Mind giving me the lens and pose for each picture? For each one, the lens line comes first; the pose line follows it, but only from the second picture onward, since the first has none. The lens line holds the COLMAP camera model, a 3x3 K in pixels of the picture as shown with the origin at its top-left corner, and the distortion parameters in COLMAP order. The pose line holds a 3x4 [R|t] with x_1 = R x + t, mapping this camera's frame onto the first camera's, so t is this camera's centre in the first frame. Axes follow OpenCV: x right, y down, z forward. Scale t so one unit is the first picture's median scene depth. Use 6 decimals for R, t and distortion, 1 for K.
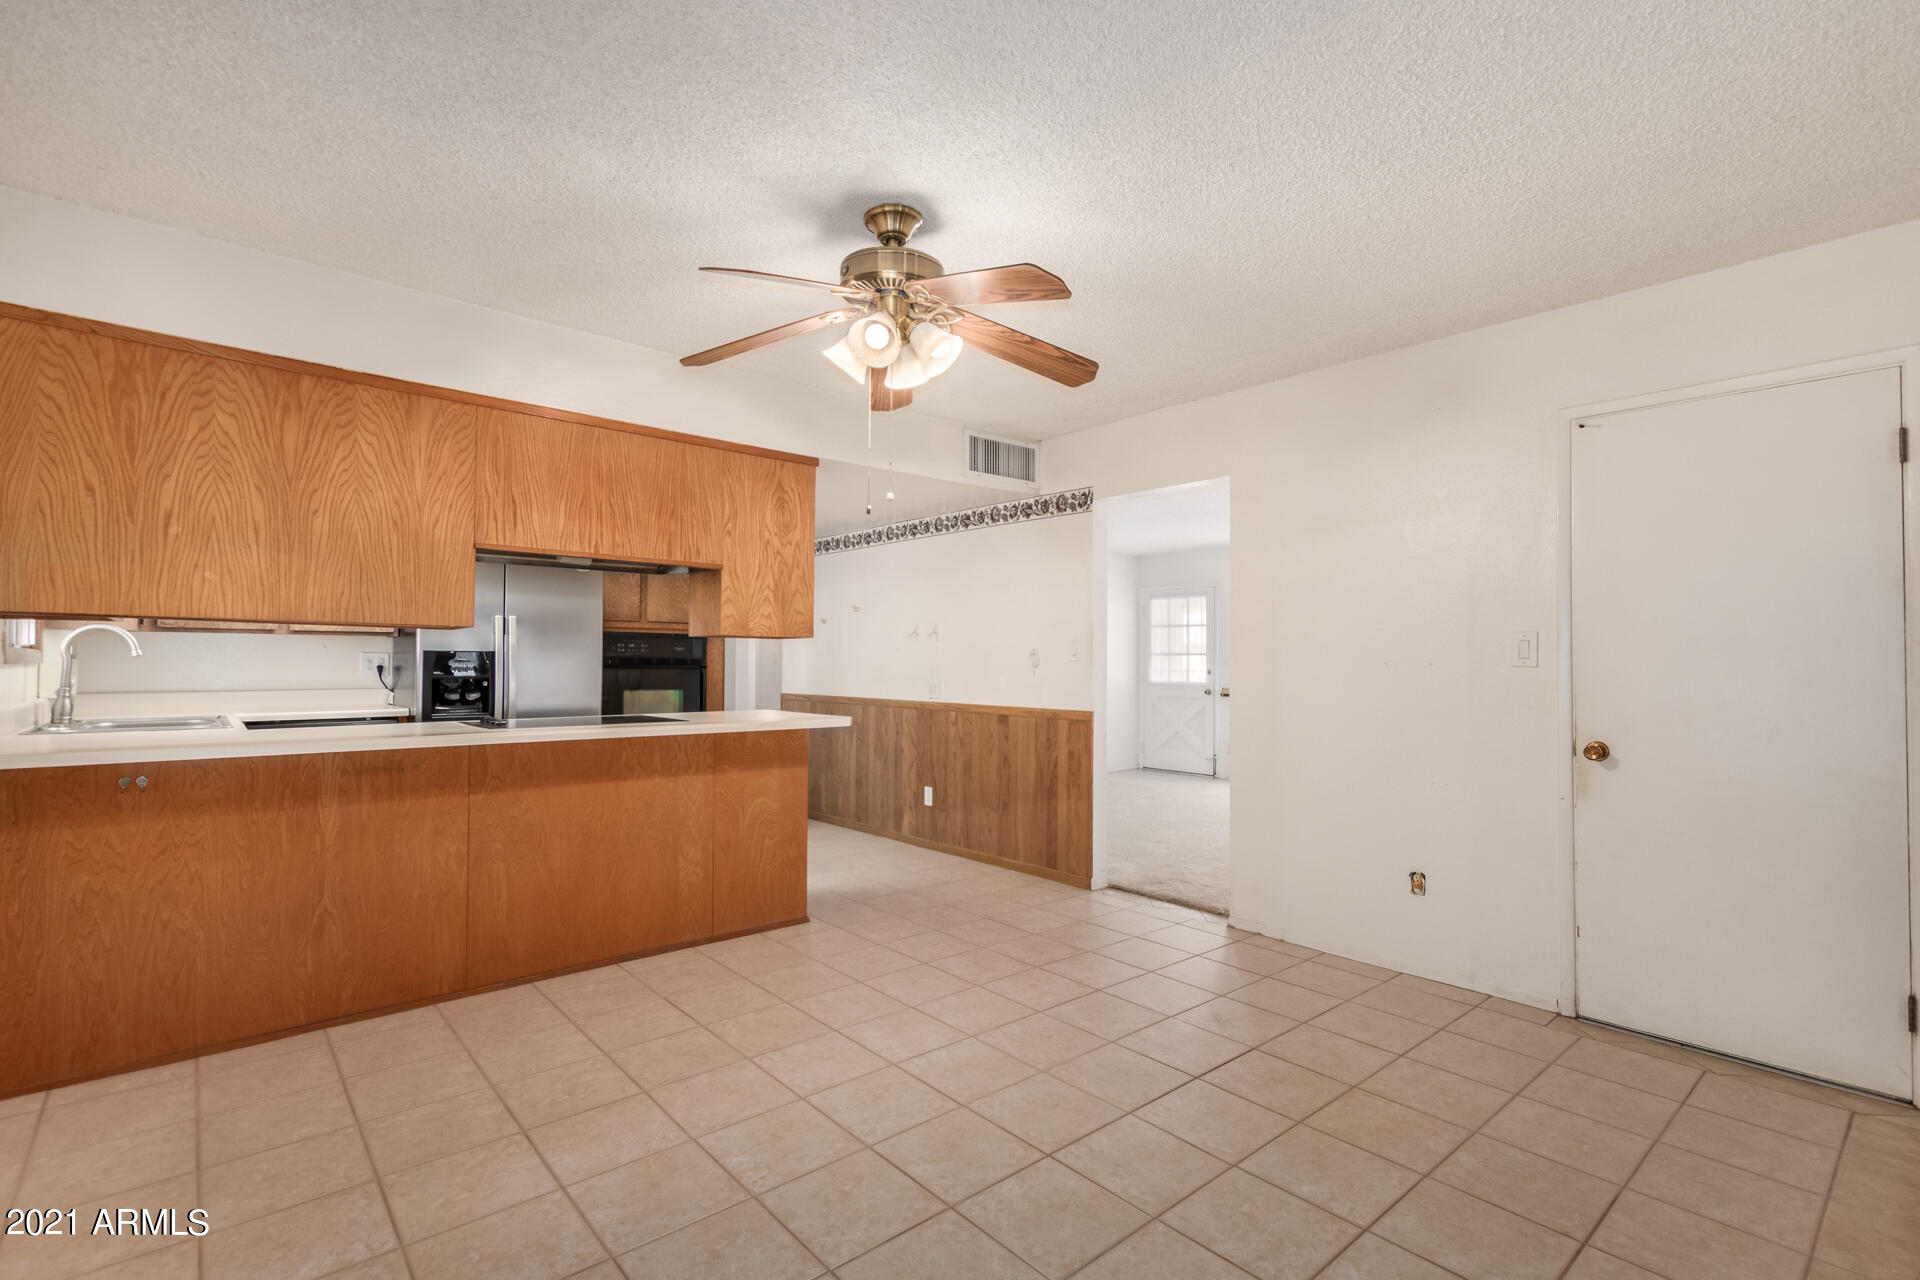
lens RADIAL K [[867.0, 0, 960.0], [0, 867.0, 640.0], [0, 0, 1]] dist [0.004977, -0.003961]
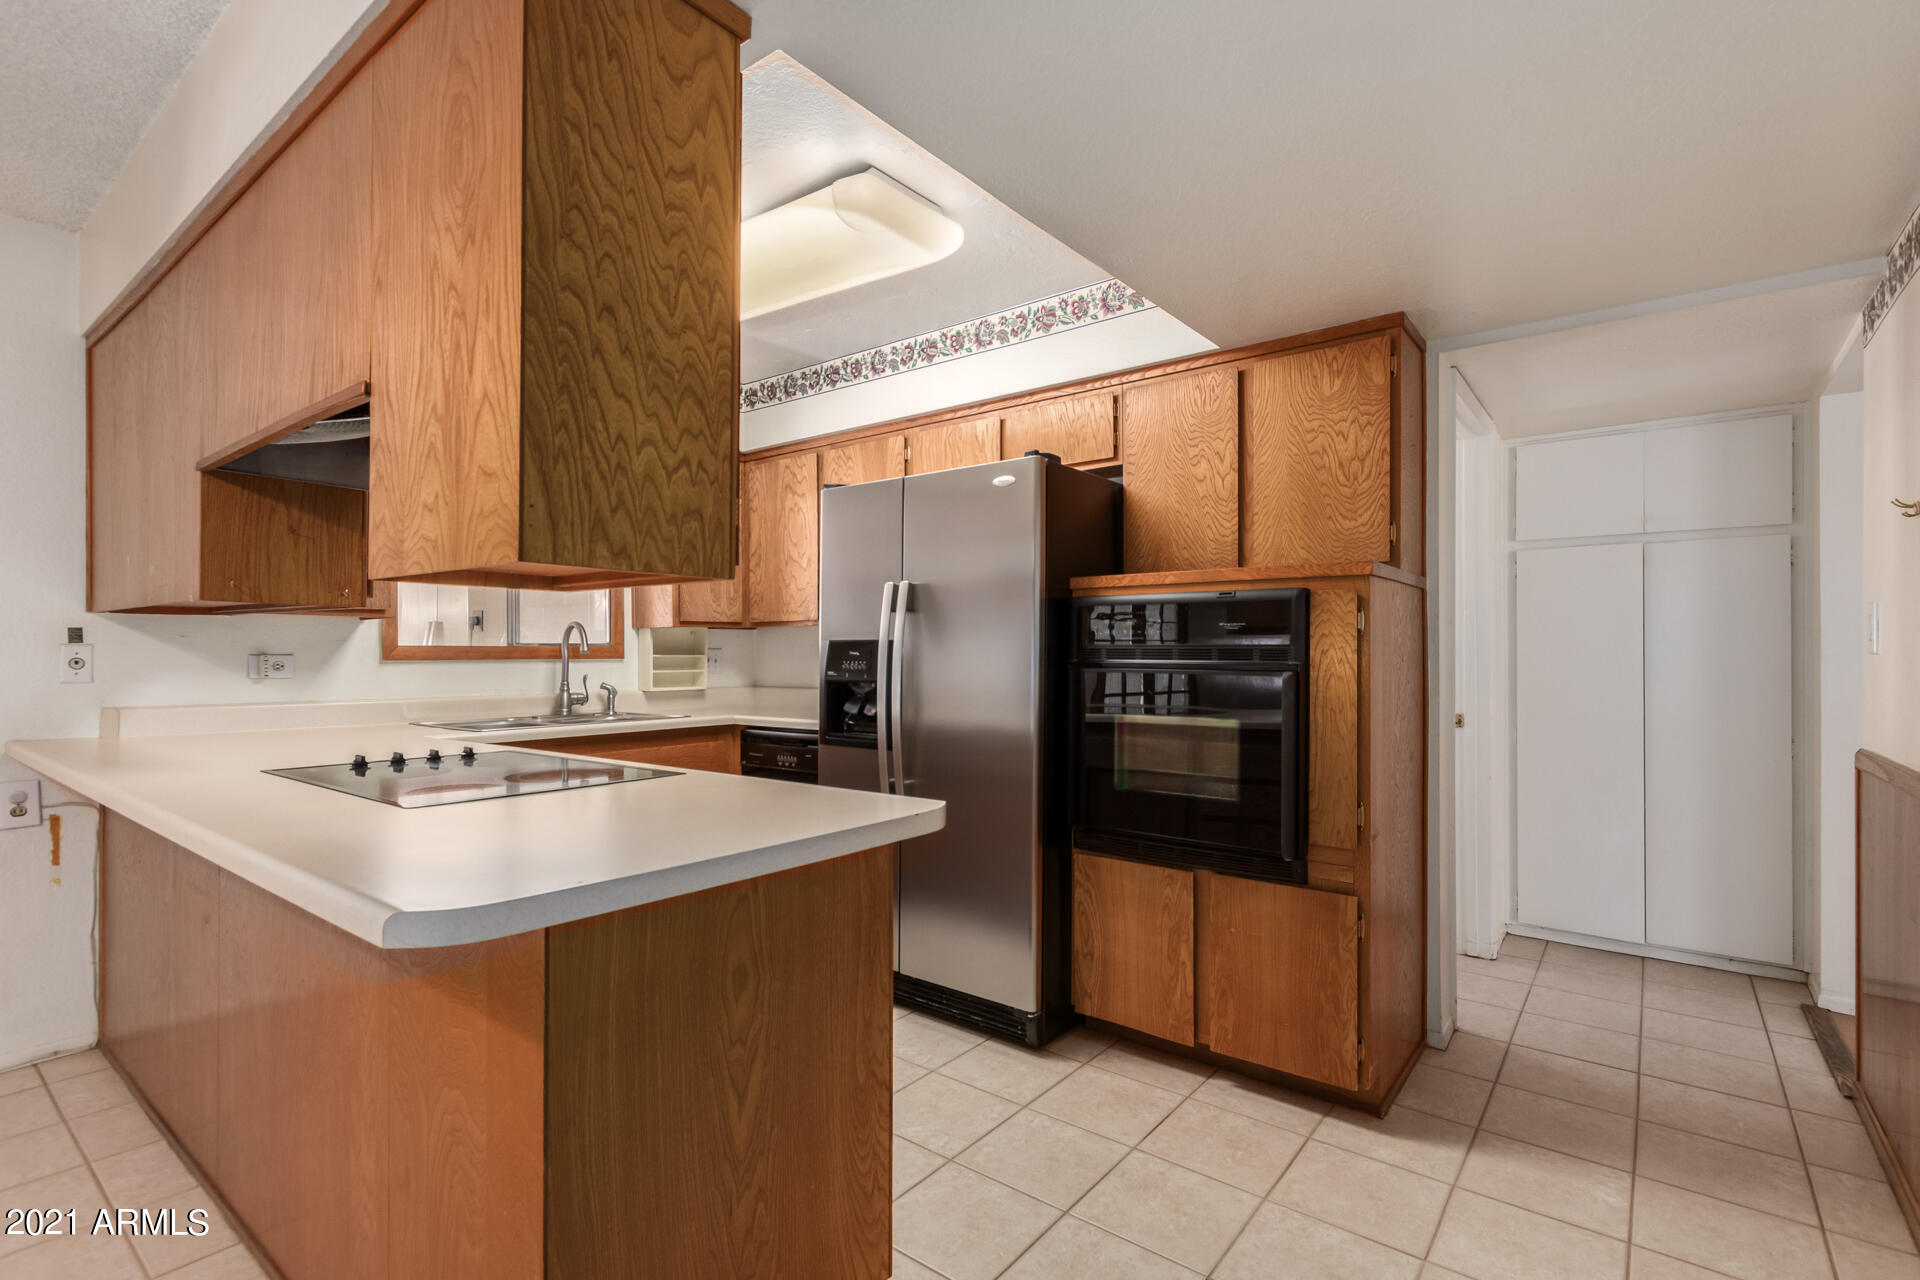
lens RADIAL K [[898.2, 0, 937.0], [0, 898.2, 647.7], [0, 0, 1]] dist [0.008202, -0.005454]
pose [[0.176708, -0.011783, -0.984193, 0.108383], [0.027846, 0.999588, -0.006968, 0.024886], [0.983869, -0.026175, 0.176963, 0.943048]]
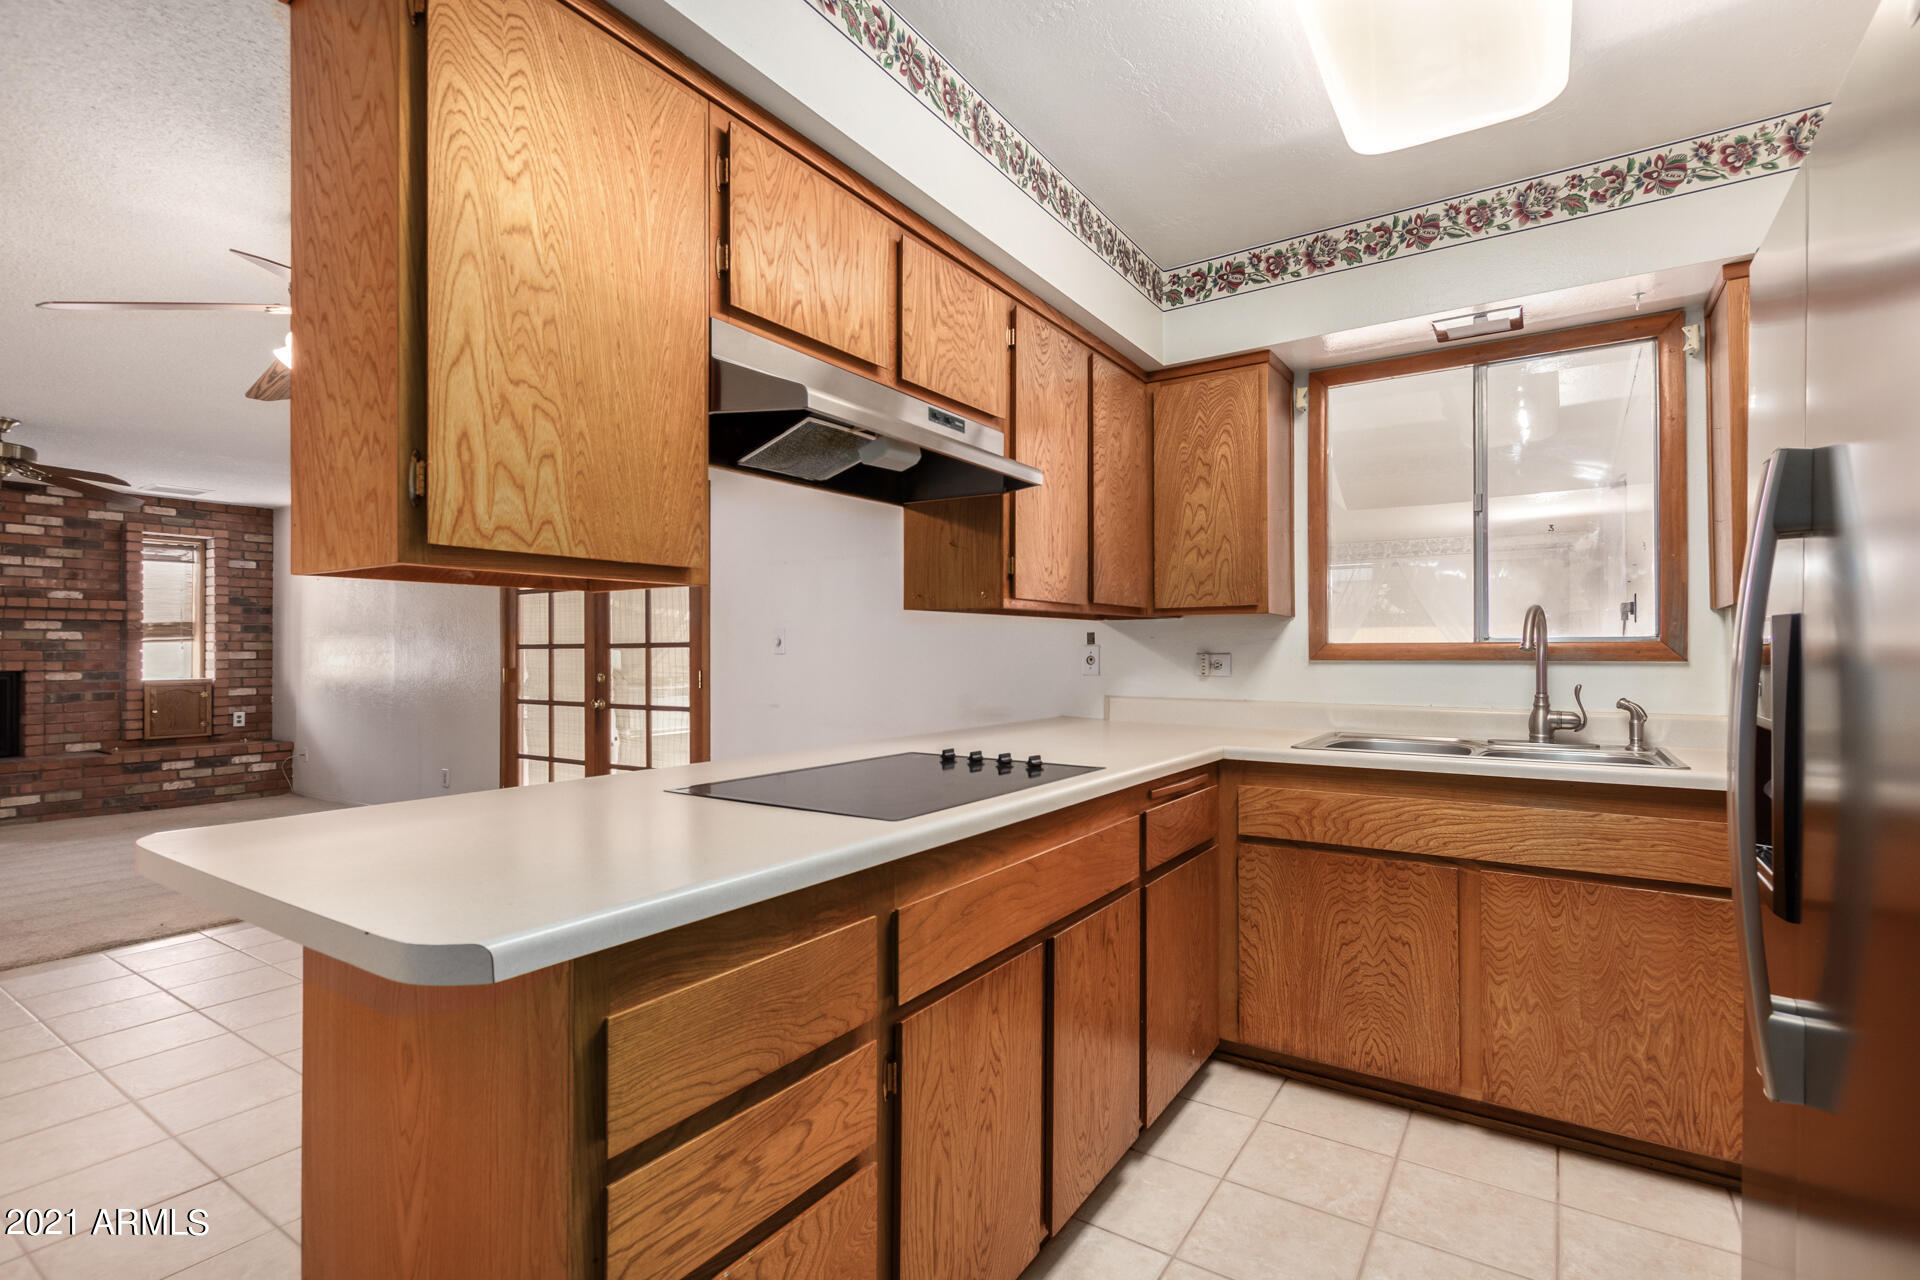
lens RADIAL K [[880.2, 0, 940.1], [0, 880.2, 648.2], [0, 0, 1]] dist [0.005507, -0.000515]
pose [[-0.964657, -0.006488, -0.263431, -0.264495], [0.001983, 0.999490, -0.031876, 0.029096], [0.263503, -0.031272, -0.964152, 1.189877]]
